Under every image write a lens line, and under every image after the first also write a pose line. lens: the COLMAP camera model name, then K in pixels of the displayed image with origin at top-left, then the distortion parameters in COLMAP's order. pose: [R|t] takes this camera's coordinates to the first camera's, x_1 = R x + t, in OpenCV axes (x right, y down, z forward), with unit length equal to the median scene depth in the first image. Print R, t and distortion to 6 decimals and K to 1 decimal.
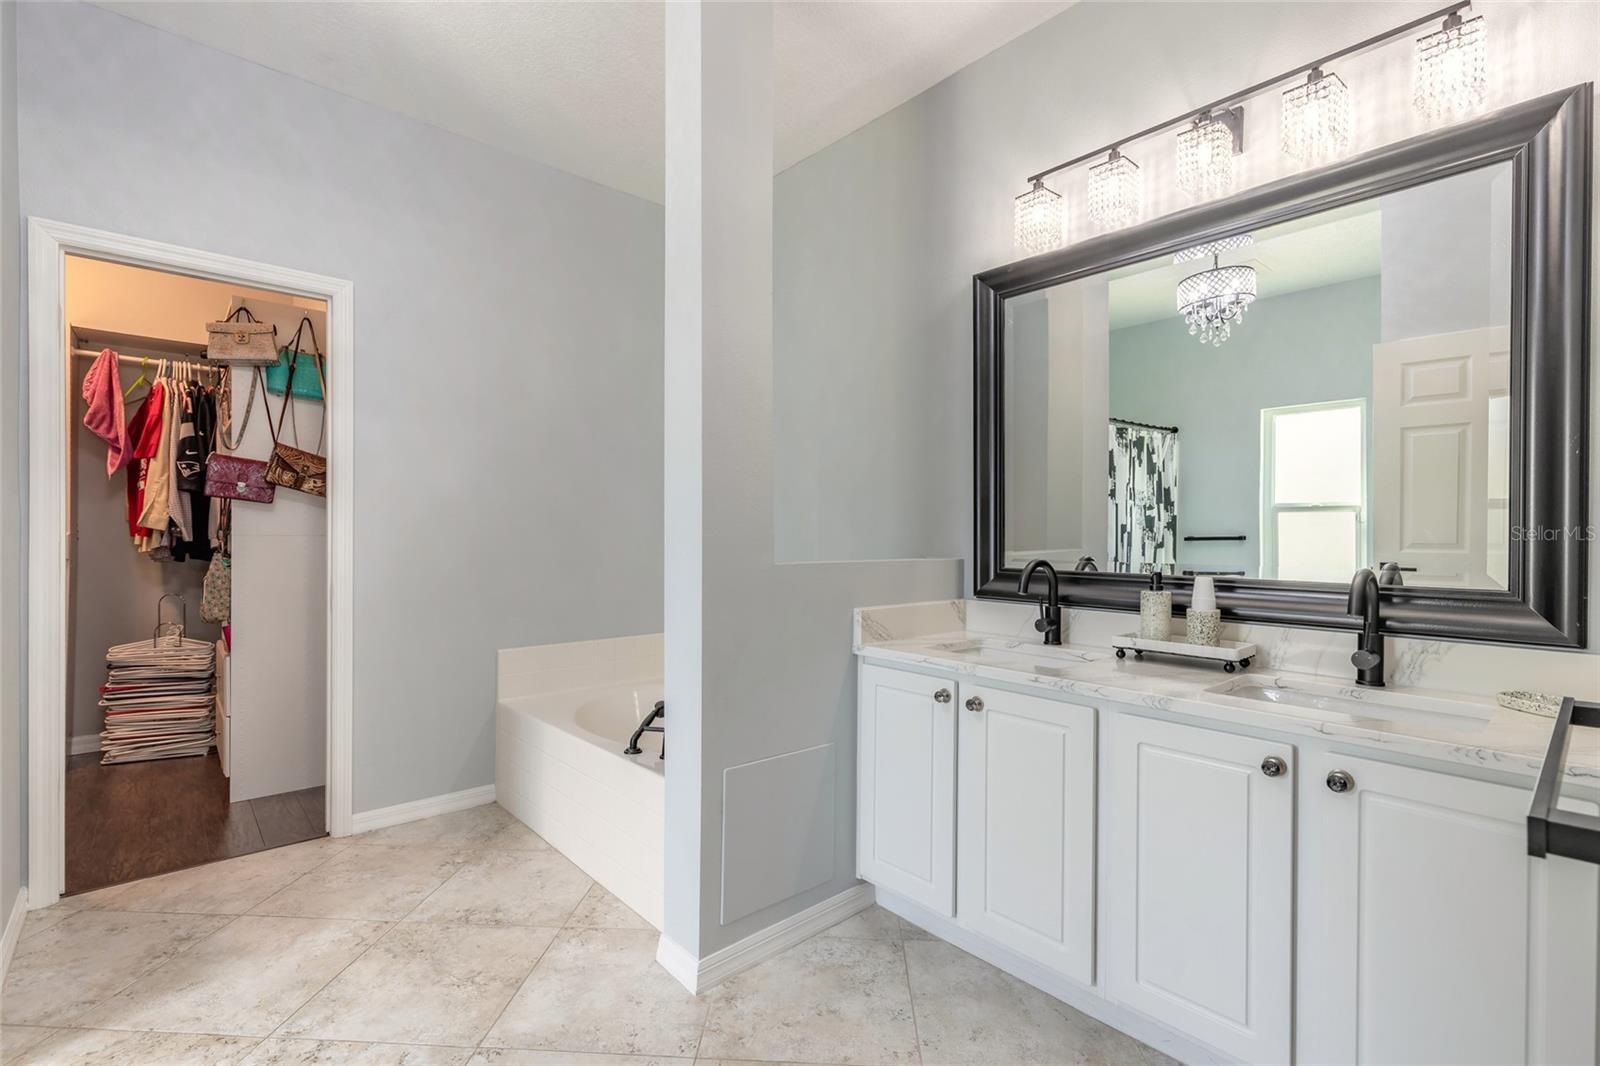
lens RADIAL K [[728.4, 0, 791.4], [0, 728.4, 539.4], [0, 0, 1]] dist [0.009479, -0.002675]
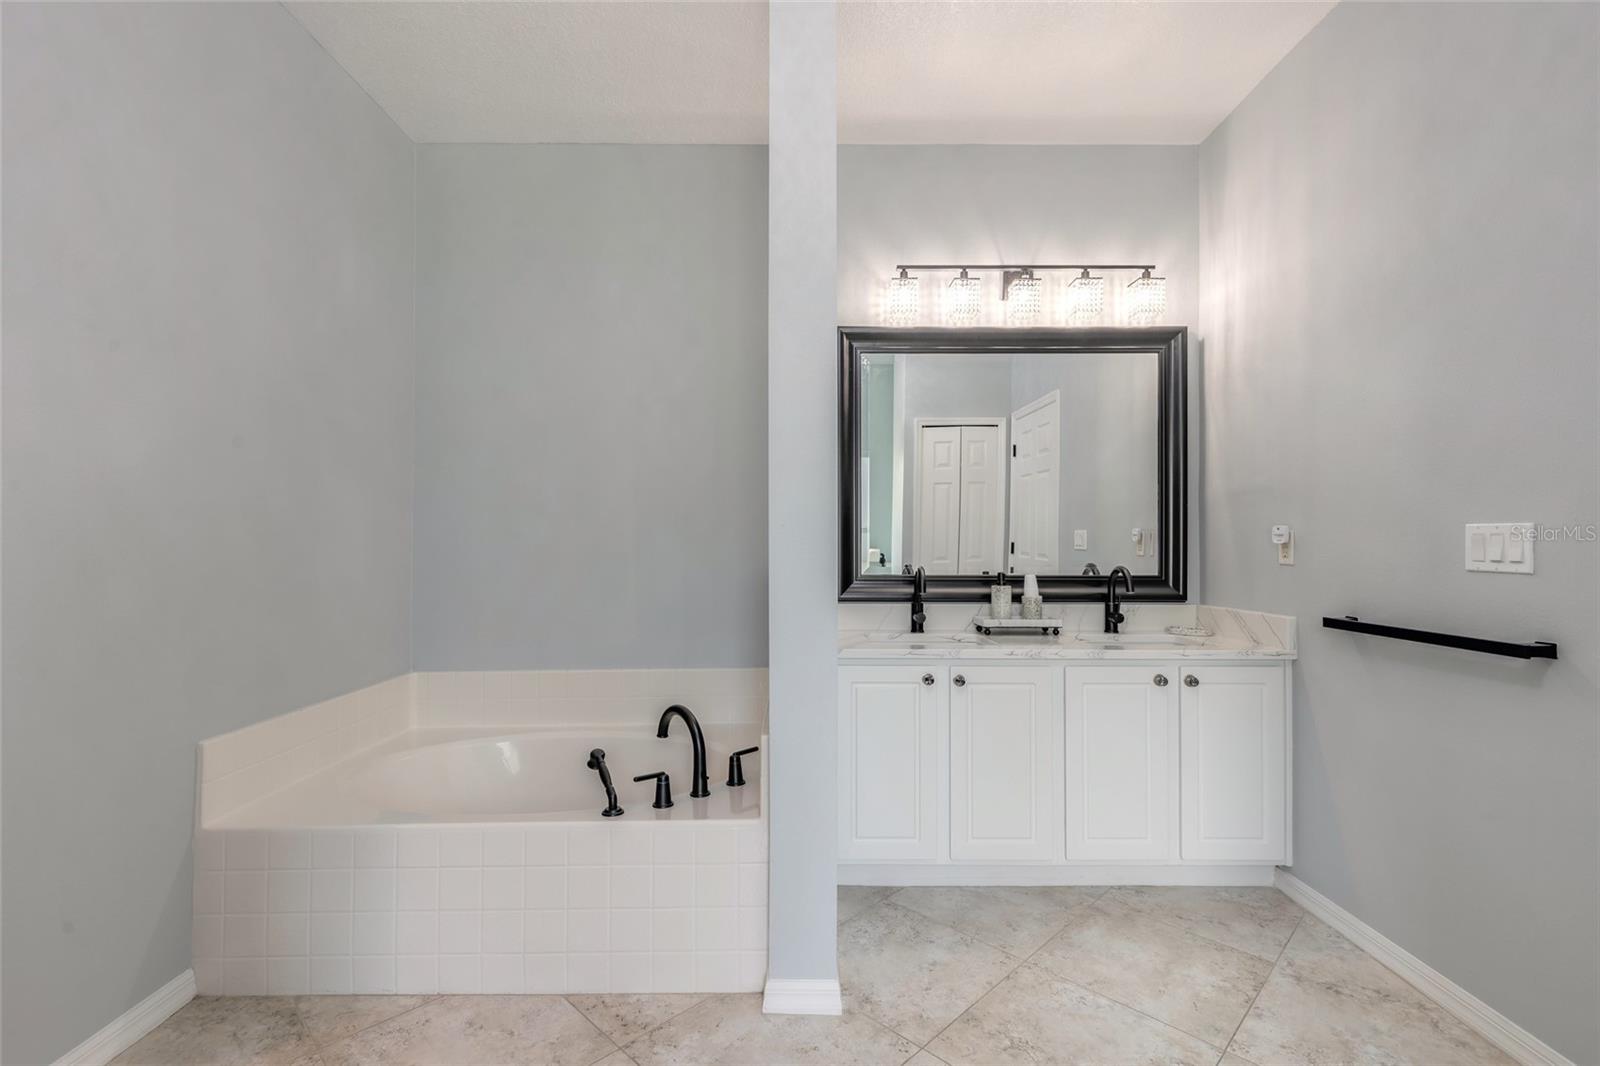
lens RADIAL K [[728.4, 0, 808.7], [0, 728.4, 531.4], [0, 0, 1]] dist [0.009479, -0.002675]
pose [[0.656530, 0.005037, 0.754283, -0.844840], [0.007755, 0.999880, -0.013427, -0.021439], [-0.754260, 0.014665, 0.656412, 0.338757]]
